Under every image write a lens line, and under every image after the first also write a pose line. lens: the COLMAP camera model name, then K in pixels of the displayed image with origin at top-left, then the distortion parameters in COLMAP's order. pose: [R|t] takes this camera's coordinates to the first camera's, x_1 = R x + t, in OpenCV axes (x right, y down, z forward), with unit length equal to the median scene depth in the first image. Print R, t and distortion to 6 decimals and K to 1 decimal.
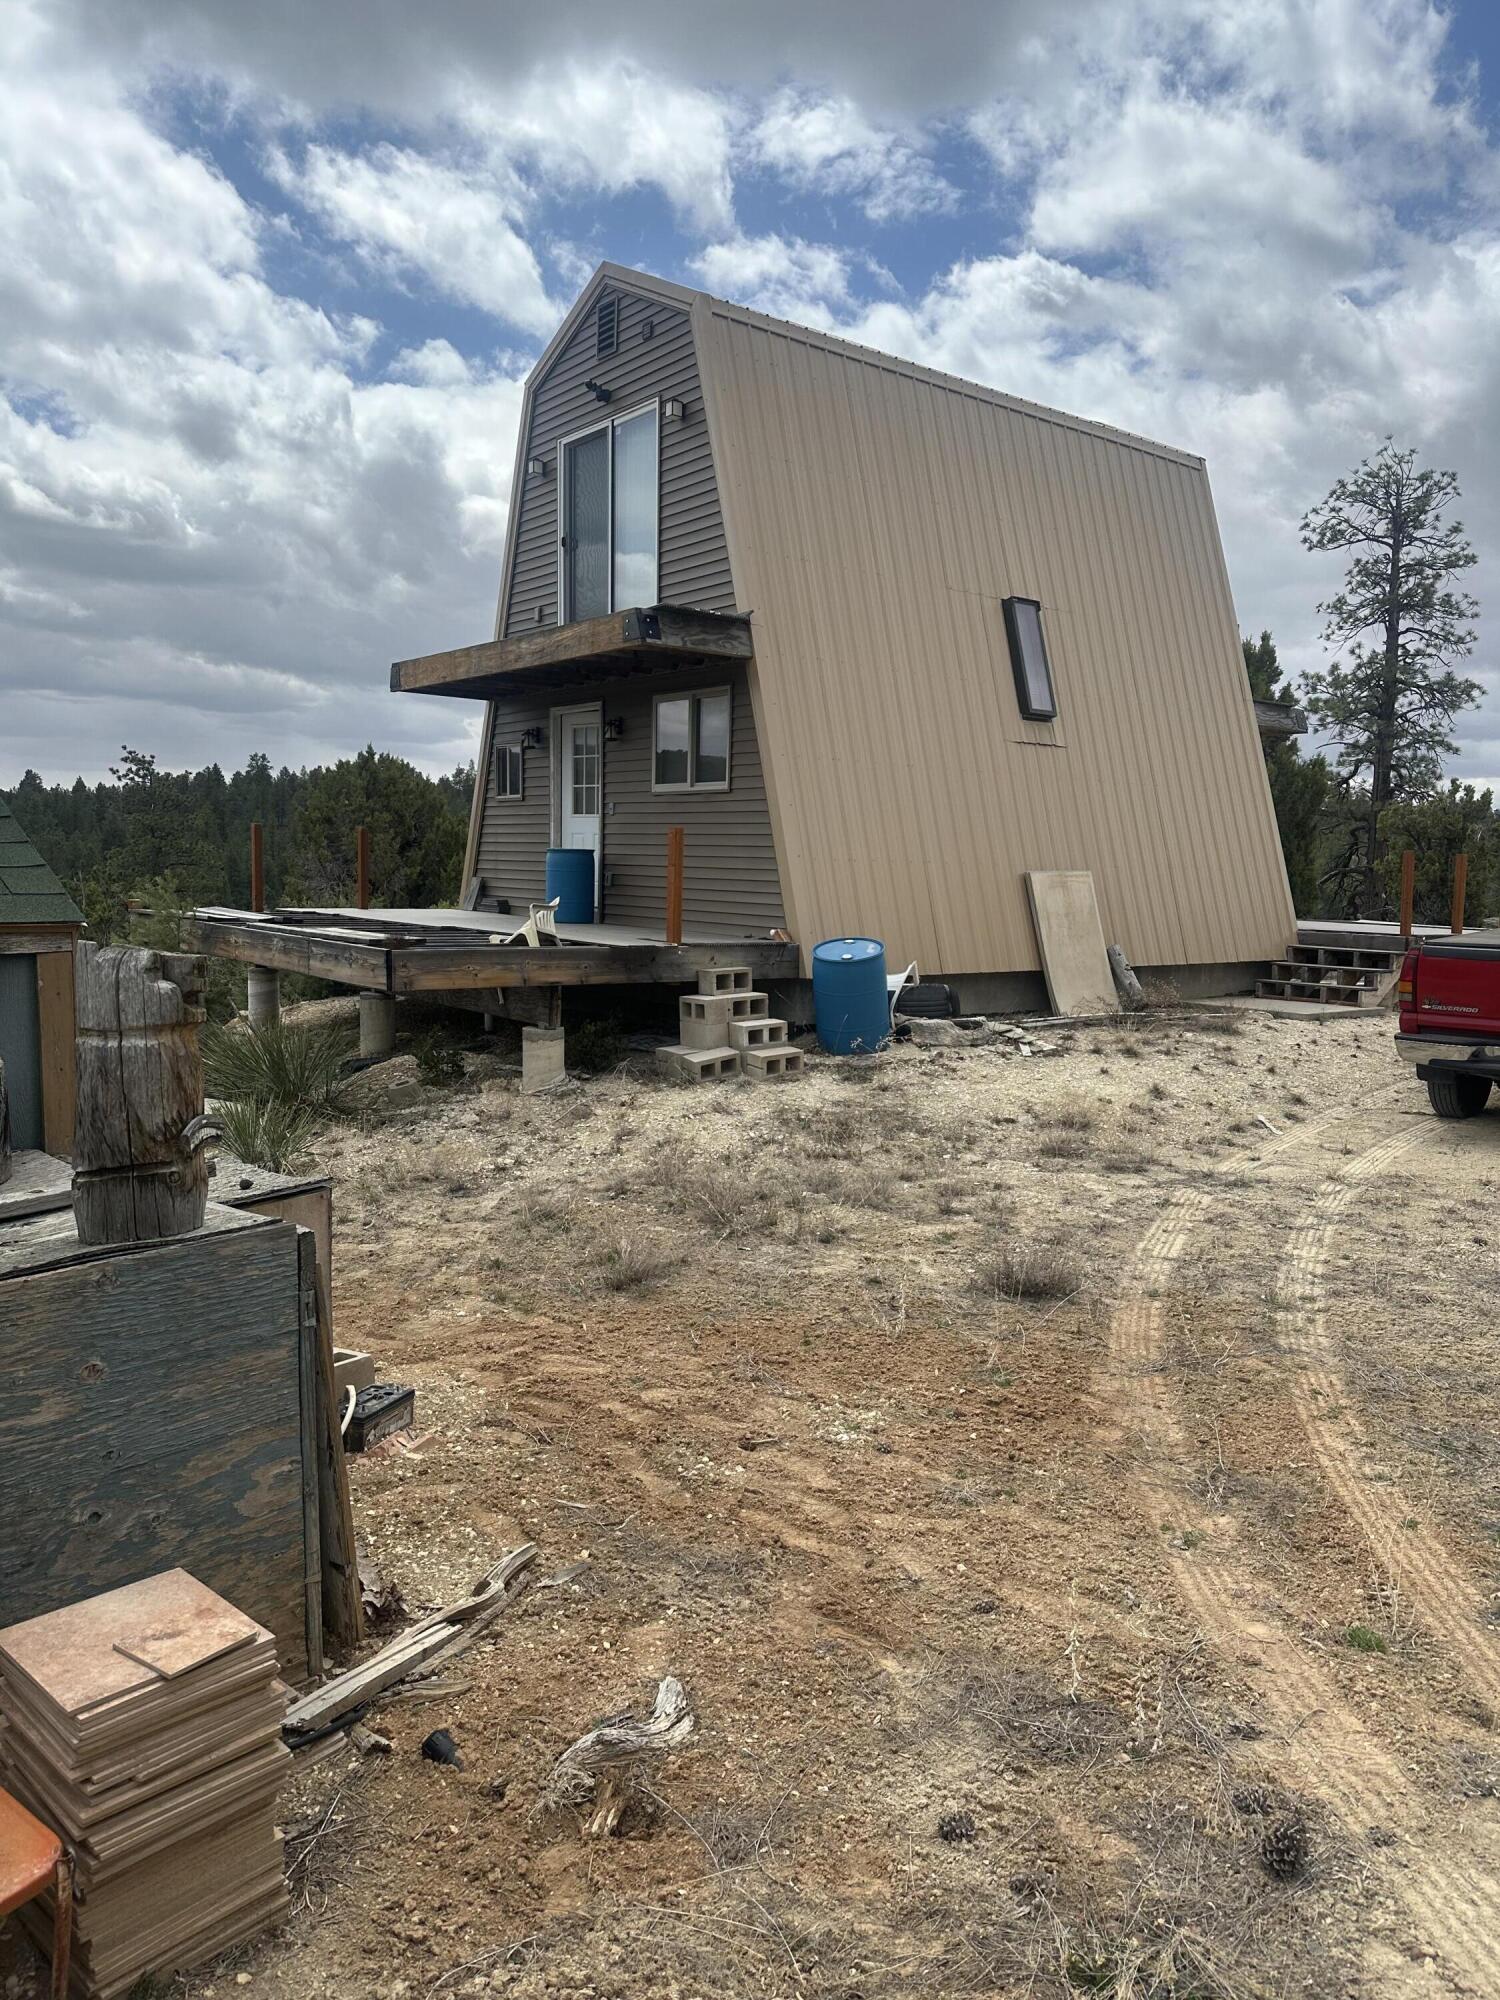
lens RADIAL K [[1377.4, 0, 756.5], [0, 1377.4, 979.1], [0, 0, 1]] dist [0.156611, -0.277674]
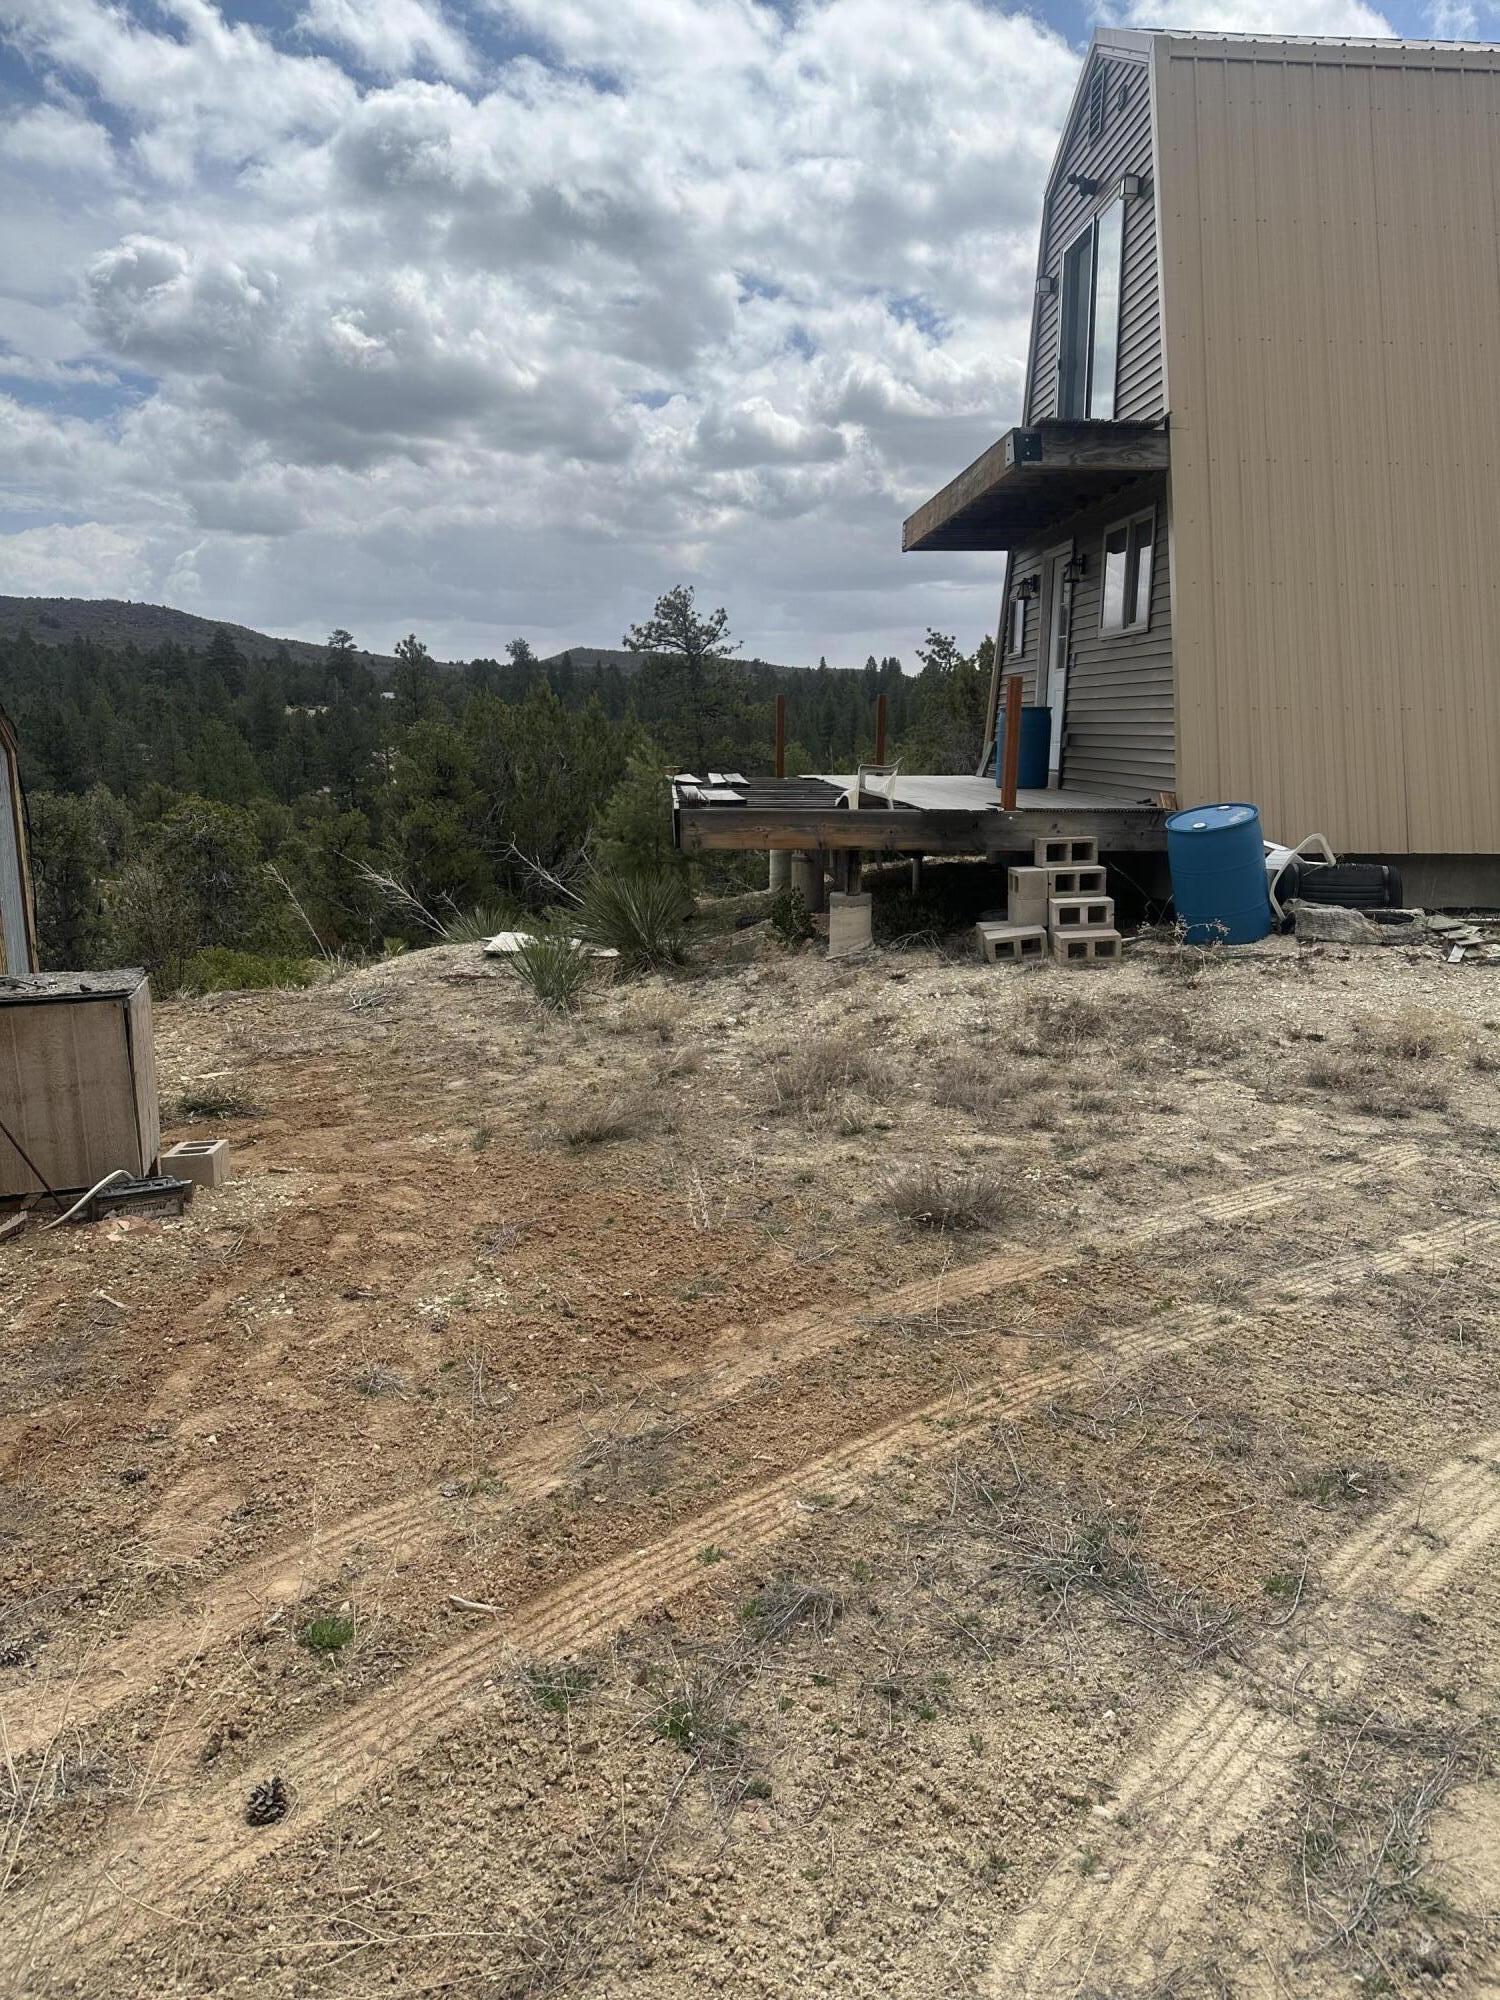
lens RADIAL K [[1377.4, 0, 756.5], [0, 1377.4, 979.1], [0, 0, 1]] dist [0.156611, -0.277674]
pose [[0.826154, 0.084683, -0.557044, 0.481490], [-0.034639, 0.994405, 0.099798, 0.000696], [0.562378, -0.063153, 0.824465, 0.223122]]
